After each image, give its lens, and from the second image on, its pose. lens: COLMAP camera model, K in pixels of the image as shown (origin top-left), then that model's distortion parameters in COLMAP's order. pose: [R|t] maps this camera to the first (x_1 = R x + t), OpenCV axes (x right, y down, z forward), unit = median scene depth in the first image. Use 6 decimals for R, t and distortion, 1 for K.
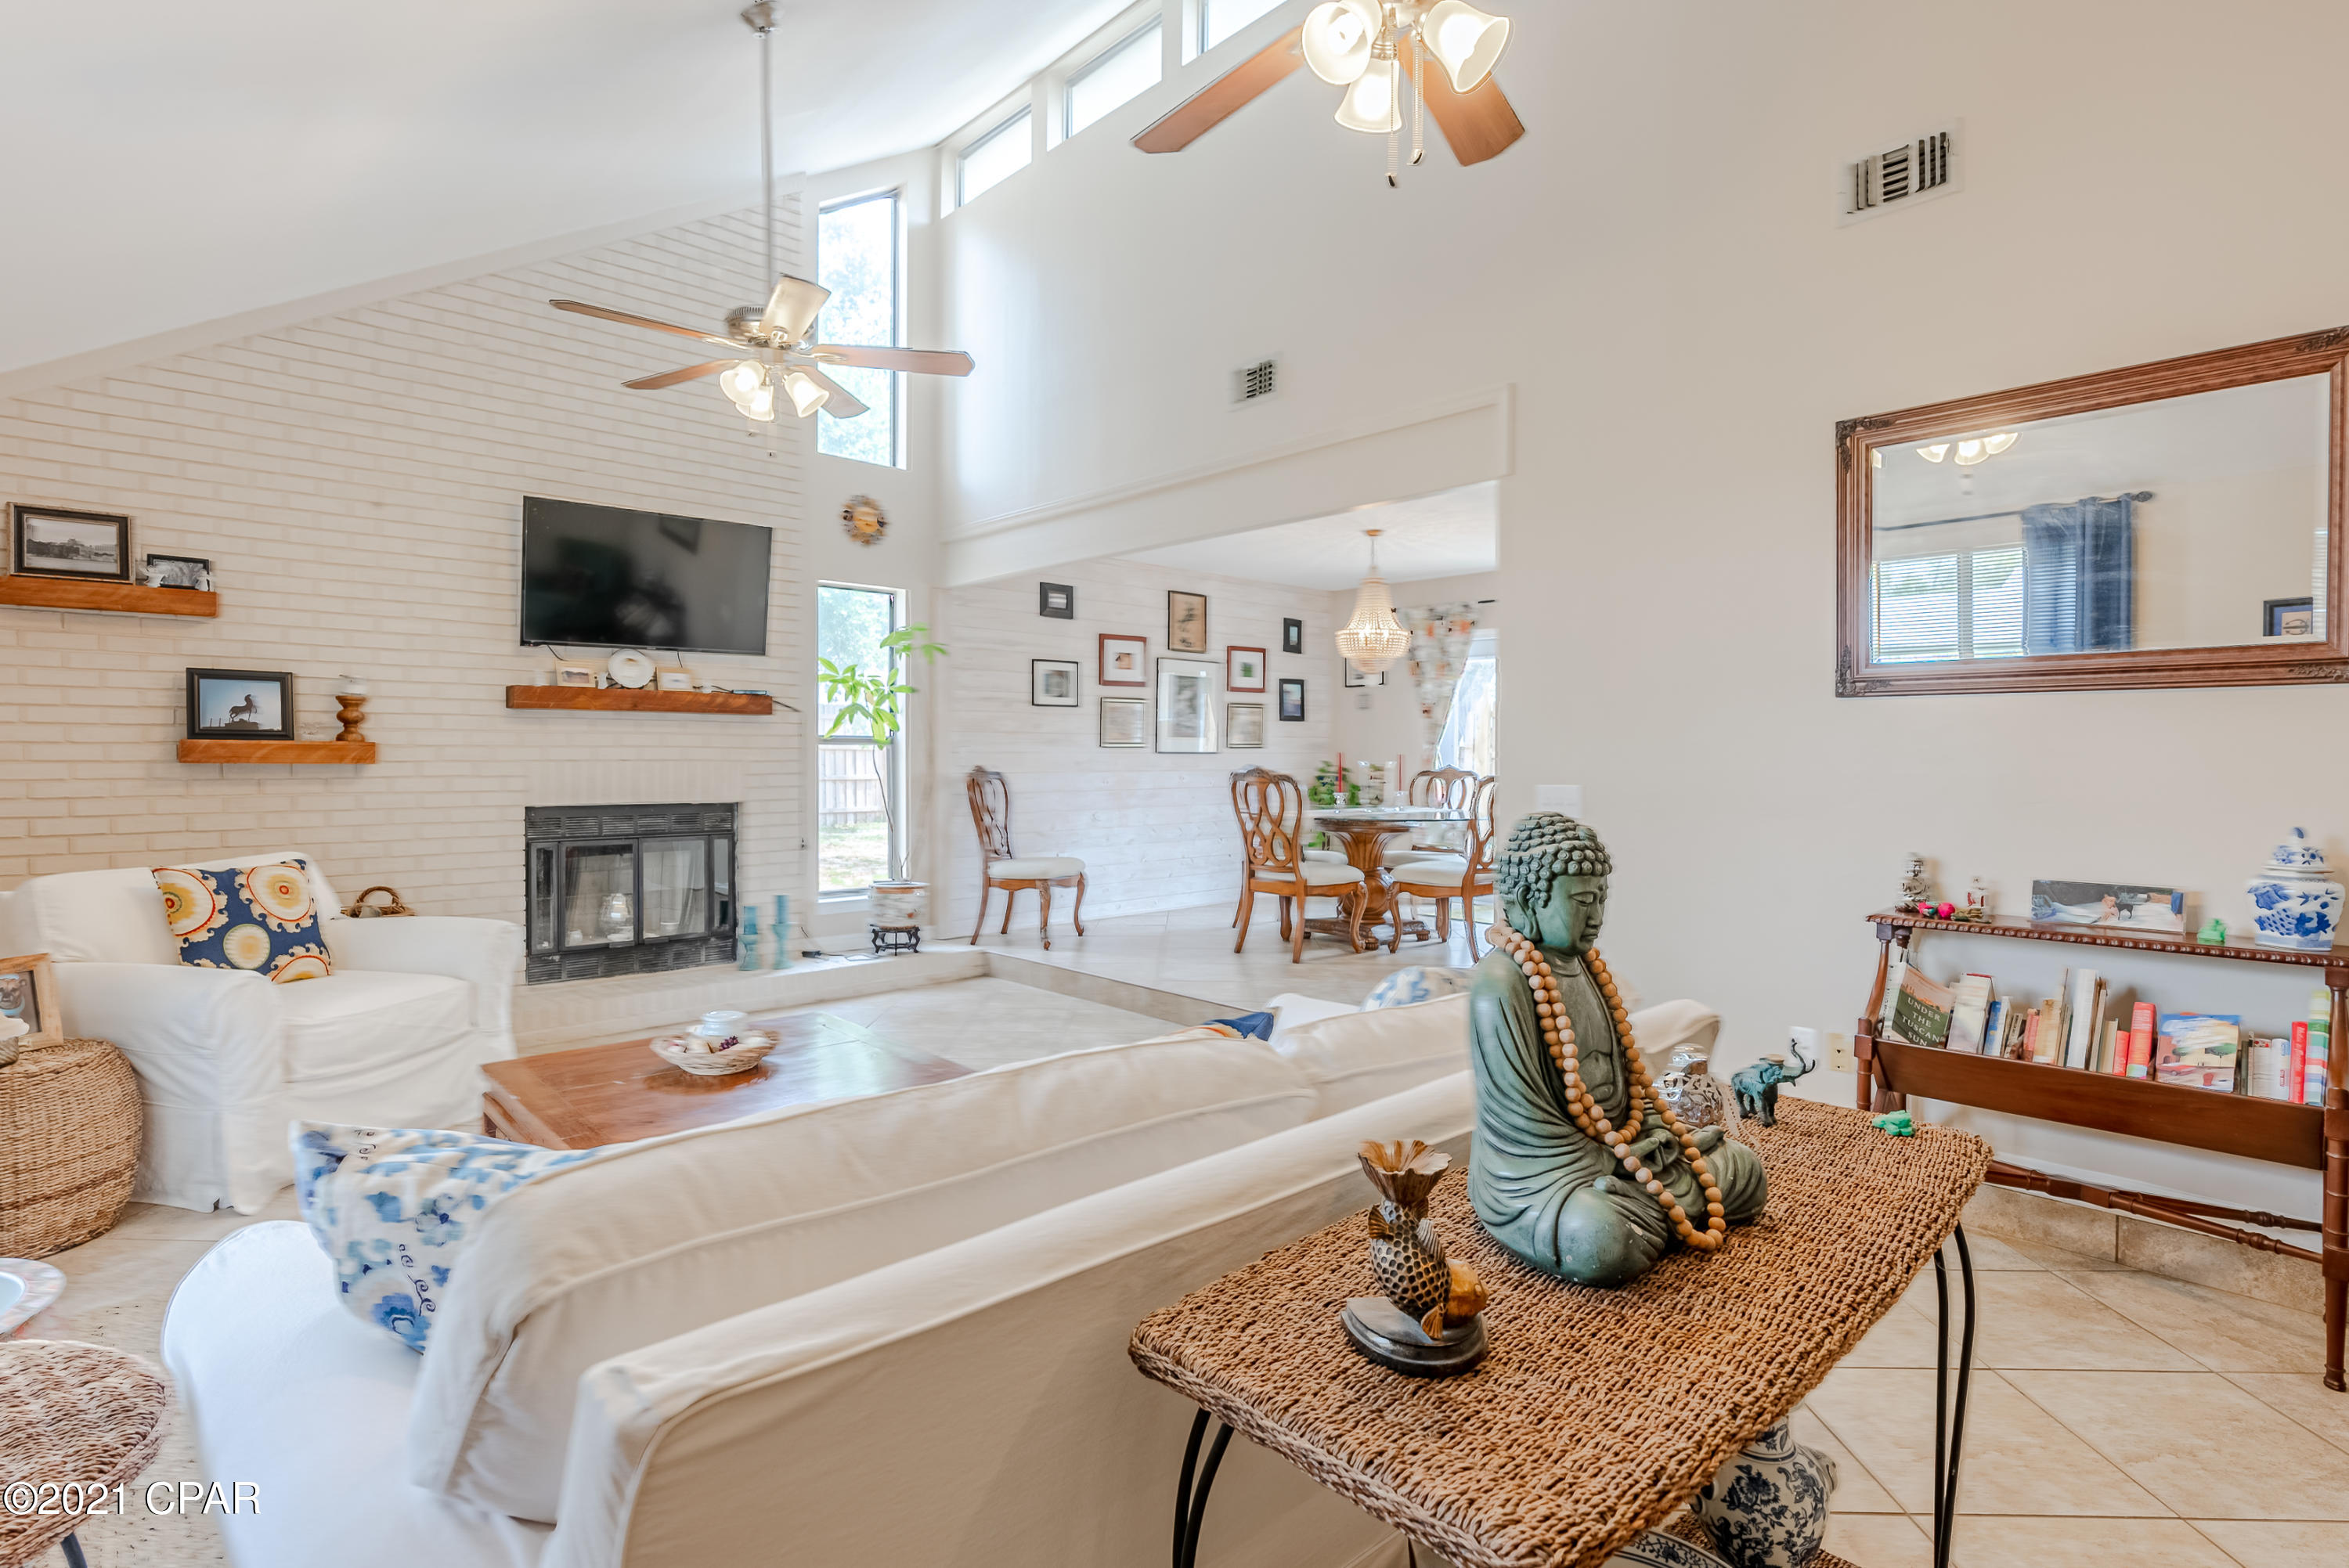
lens RADIAL K [[1158.2, 0, 1174.5], [0, 1158.2, 784.0], [0, 0, 1]] dist [-0.002735, -0.000615]
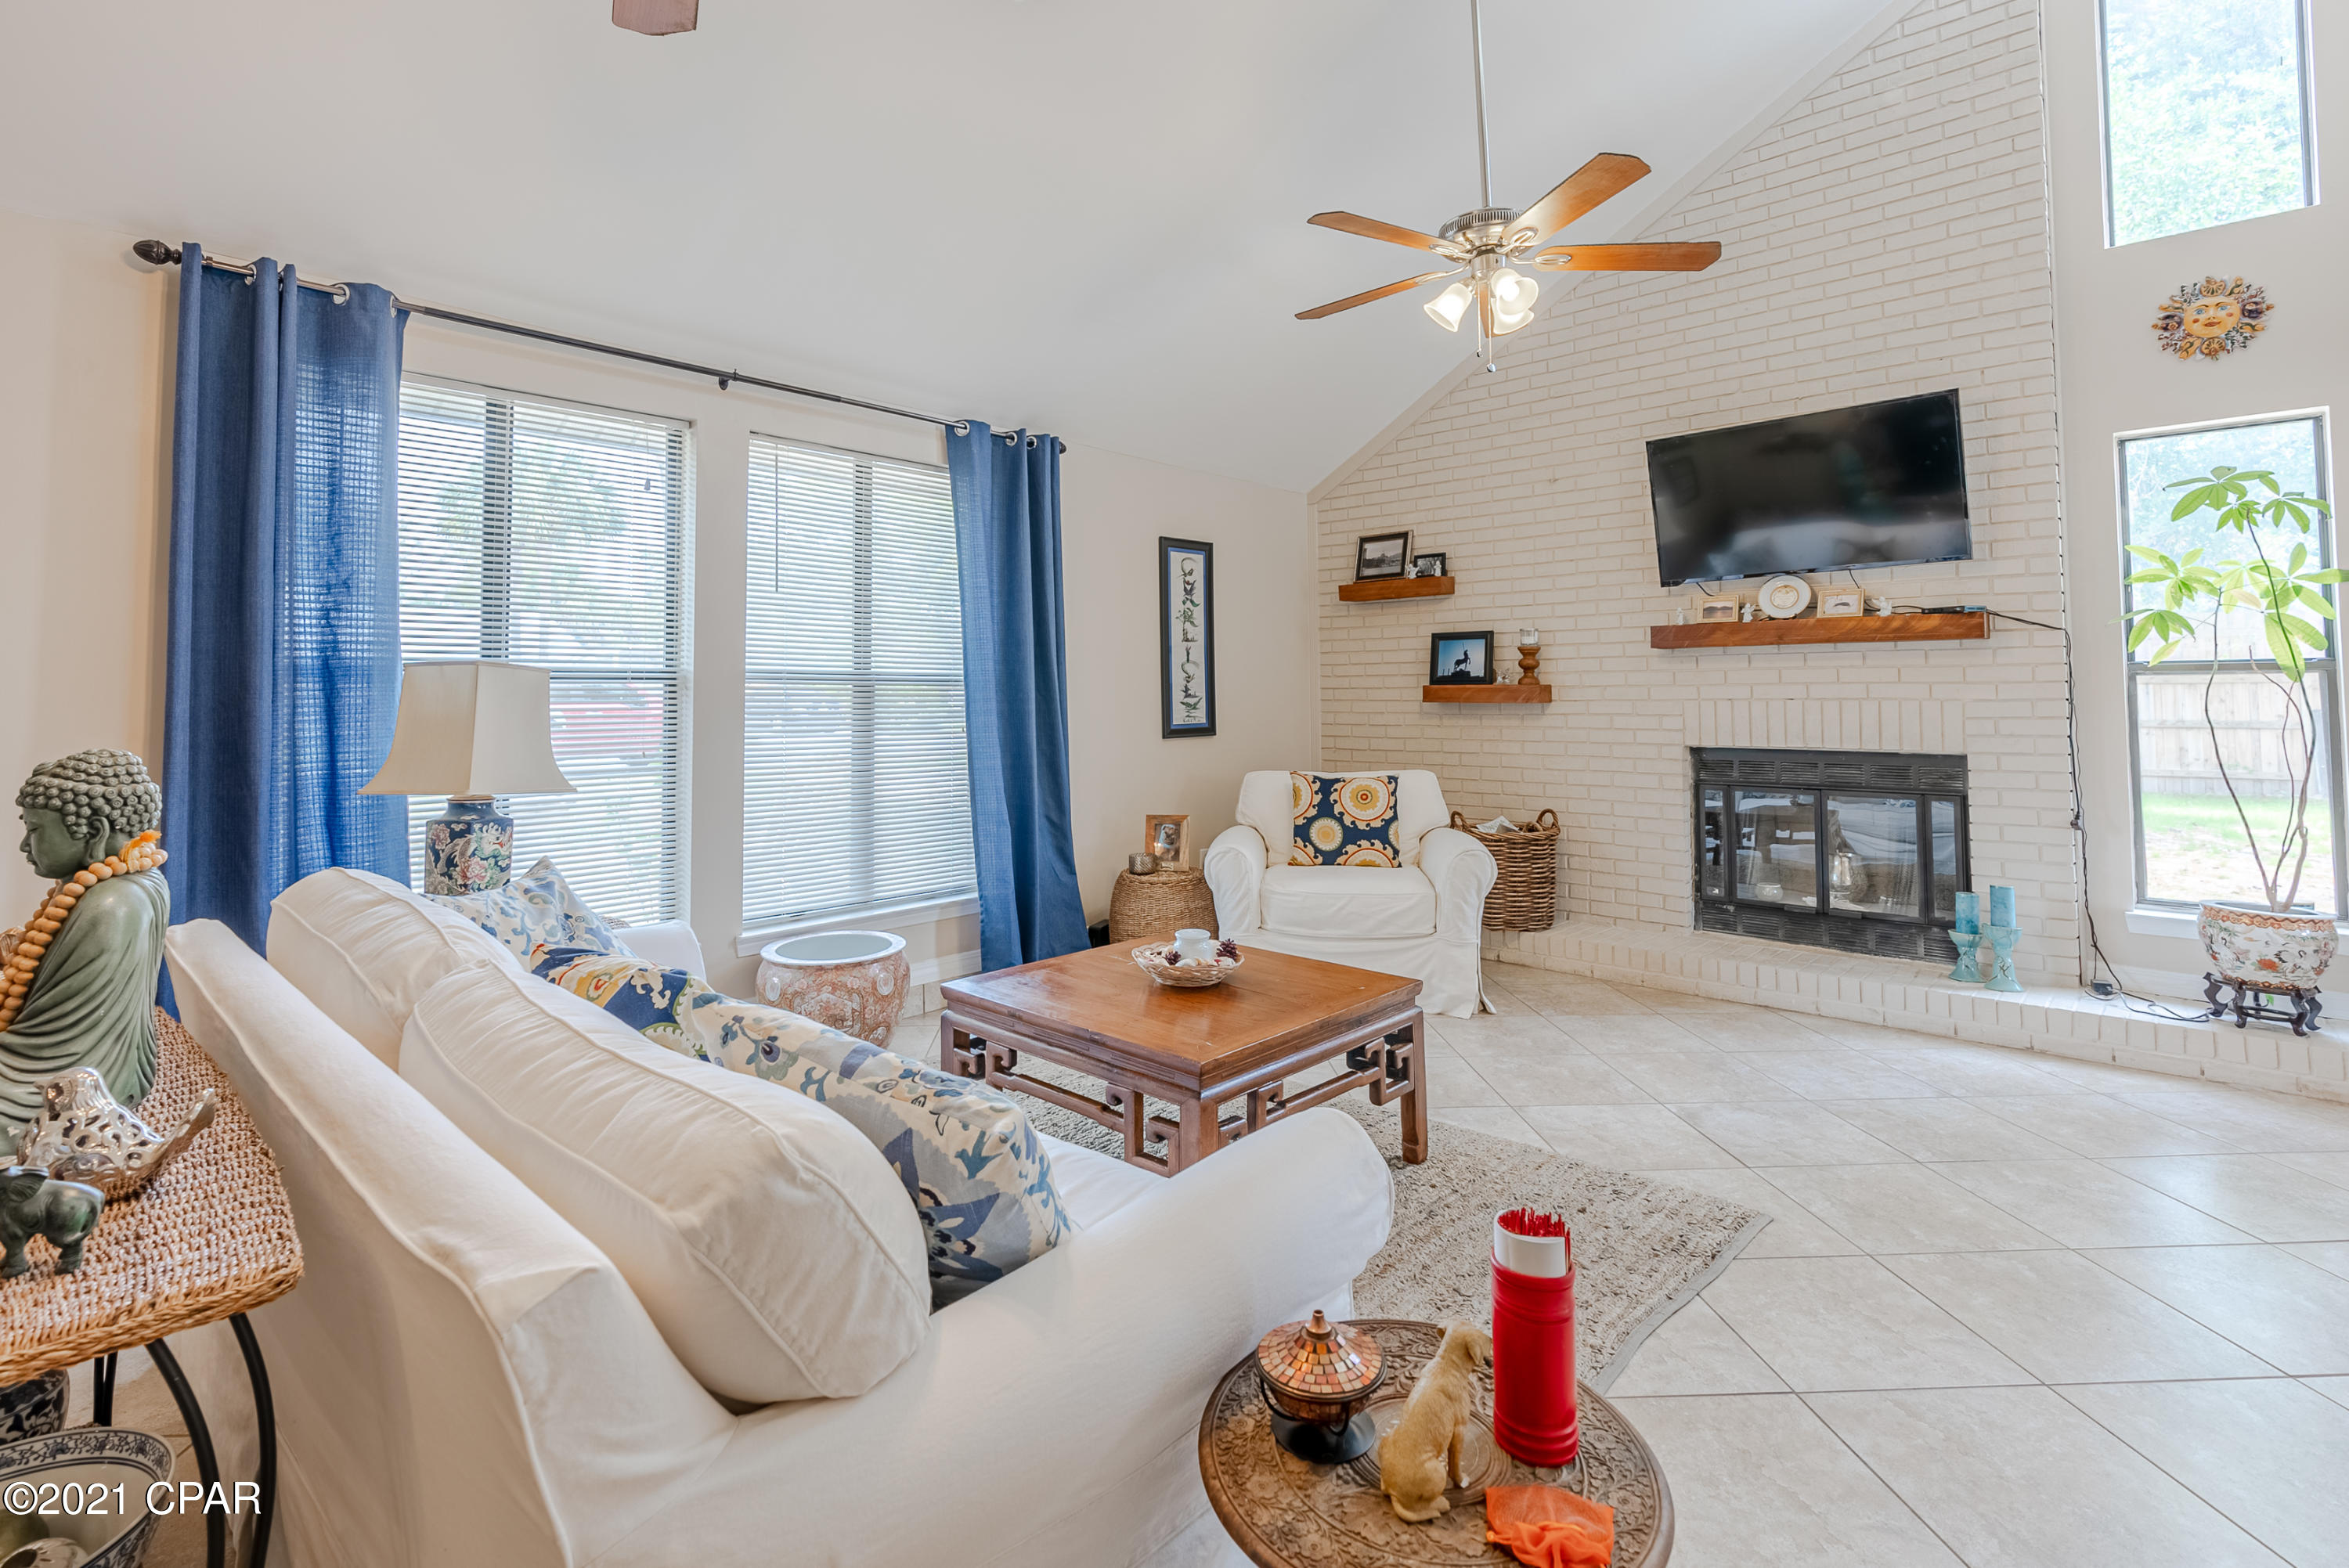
lens RADIAL K [[1099.7, 0, 1125.2], [0, 1099.7, 656.0], [0, 0, 1]] dist [-0.002379, 0.000233]
pose [[0.046977, -0.039831, -0.998102, 0.391537], [-0.016925, 0.999030, -0.040664, -0.012129], [0.998753, 0.018803, 0.046257, 0.515147]]
